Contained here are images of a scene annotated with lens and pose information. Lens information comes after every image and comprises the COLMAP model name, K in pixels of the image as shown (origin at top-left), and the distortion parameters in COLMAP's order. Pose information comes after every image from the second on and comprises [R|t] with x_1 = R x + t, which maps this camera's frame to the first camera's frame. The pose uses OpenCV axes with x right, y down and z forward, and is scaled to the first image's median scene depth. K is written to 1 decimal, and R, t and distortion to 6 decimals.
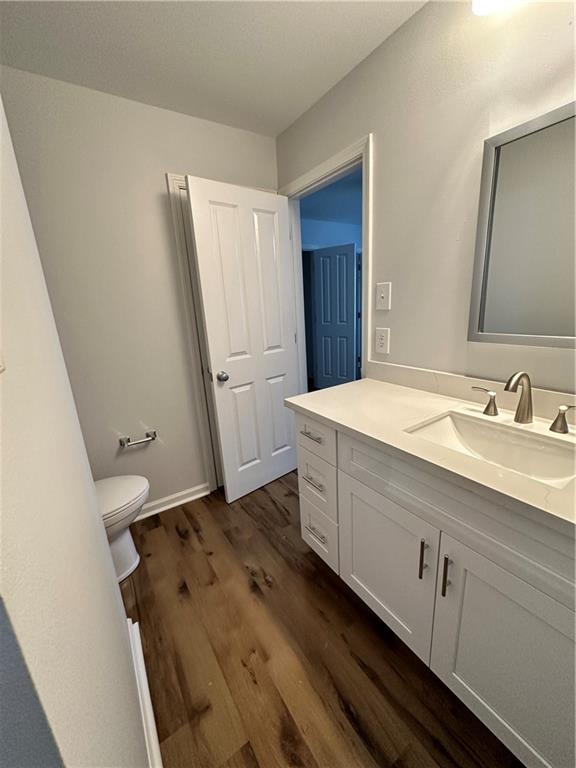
lens RADIAL K [[308.7, 0, 288.0], [0, 308.7, 384.0], [0, 0, 1]] dist [-0.000113, 0.000230]
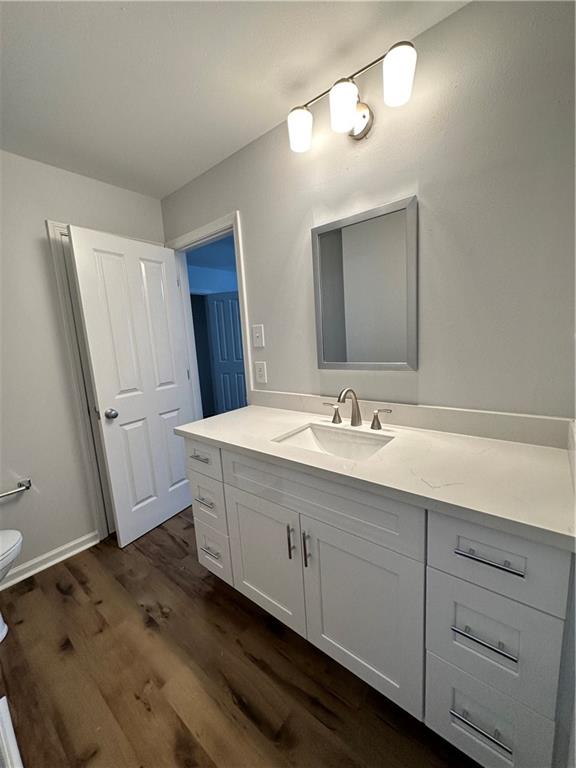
lens RADIAL K [[308.7, 0, 288.0], [0, 308.7, 384.0], [0, 0, 1]] dist [-0.000113, 0.000230]
pose [[0.954792, -0.046476, 0.293619, 0.056981], [0.082601, 0.990285, -0.111855, 0.048281], [-0.285568, 0.131052, 0.949356, -0.159175]]
